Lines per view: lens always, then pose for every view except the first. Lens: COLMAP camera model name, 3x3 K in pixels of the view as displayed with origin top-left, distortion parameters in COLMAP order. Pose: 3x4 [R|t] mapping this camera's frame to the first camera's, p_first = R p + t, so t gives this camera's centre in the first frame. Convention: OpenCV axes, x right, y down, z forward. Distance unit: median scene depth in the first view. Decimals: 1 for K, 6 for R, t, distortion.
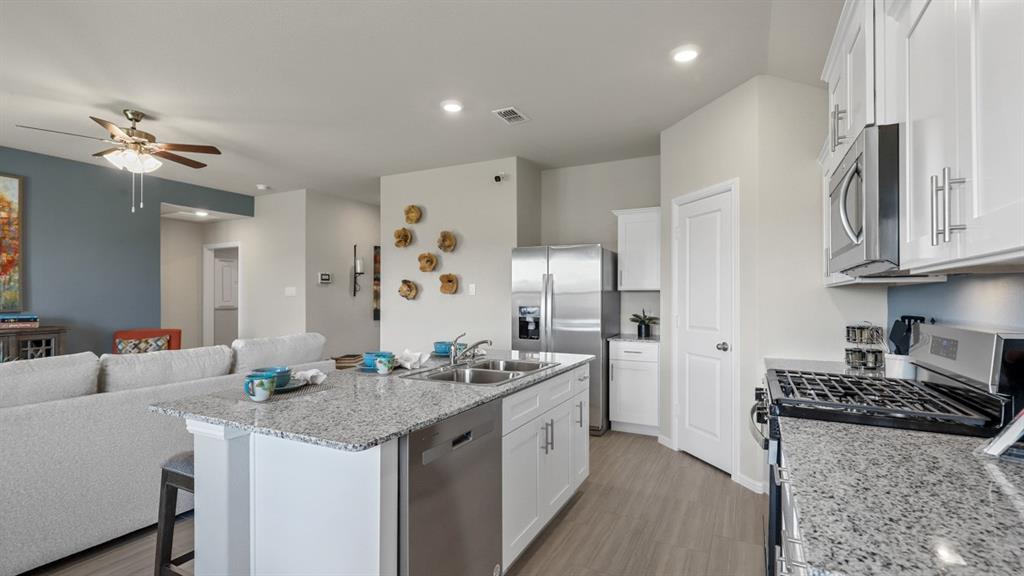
lens RADIAL K [[461.7, 0, 514.1], [0, 461.7, 293.5], [0, 0, 1]] dist [0.000863, -0.000358]
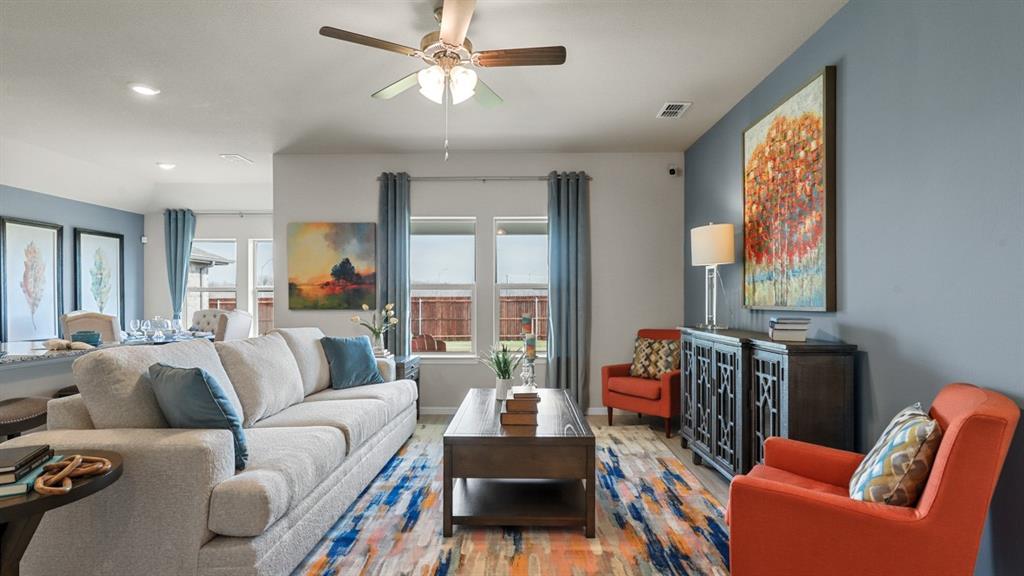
lens RADIAL K [[461.7, 0, 514.1], [0, 461.7, 293.5], [0, 0, 1]] dist [0.000863, -0.000358]
pose [[-0.896031, -0.003567, -0.443976, -0.486629], [0.002788, 0.999903, -0.013659, 0.023691], [0.443982, -0.013476, -0.895934, 1.309955]]
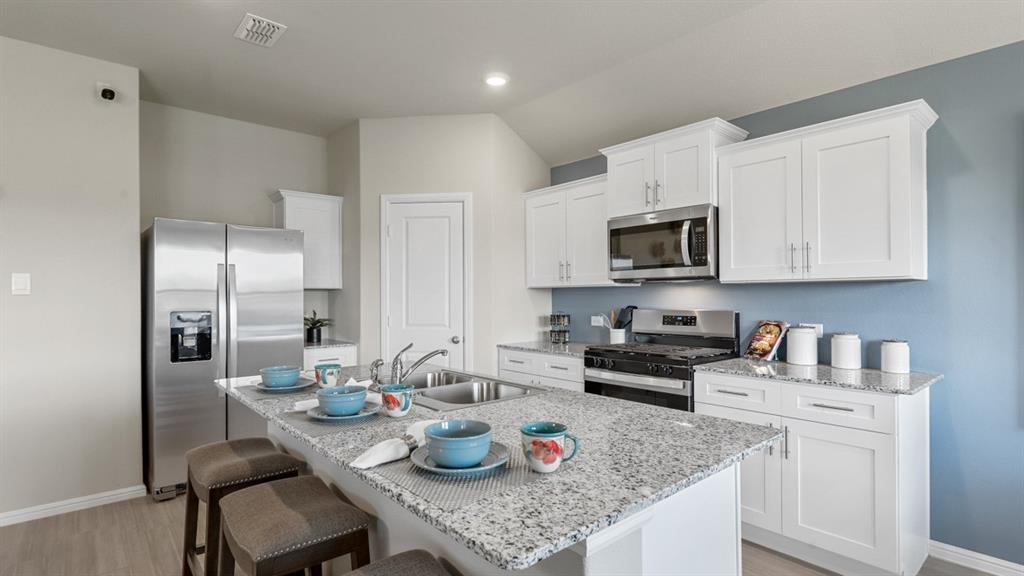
lens RADIAL K [[495.8, 0, 511.0], [0, 495.8, 295.0], [0, 0, 1]] dist [-0.000806, -0.000435]
pose [[0.375247, -0.001442, 0.926924, -0.437382], [-0.001694, 0.999996, 0.002241, 0.002289], [-0.926923, -0.002412, 0.375243, 0.305074]]
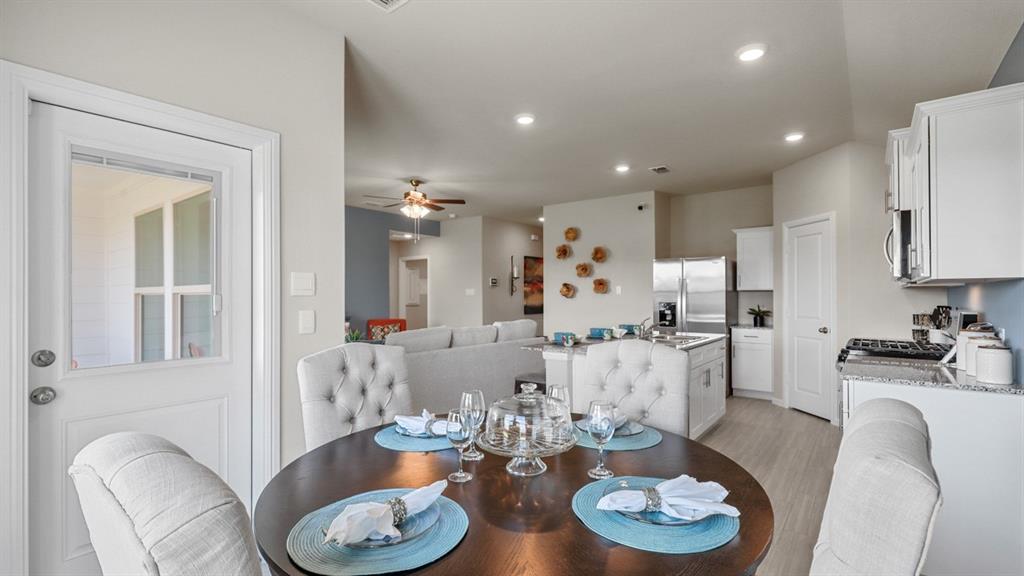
lens RADIAL K [[461.7, 0, 514.1], [0, 461.7, 293.5], [0, 0, 1]] dist [0.000863, -0.000358]
pose [[0.983288, -0.003800, -0.182016, -0.158659], [0.004031, 0.999991, 0.000901, -0.001844], [0.182011, -0.001620, 0.983295, -0.402439]]
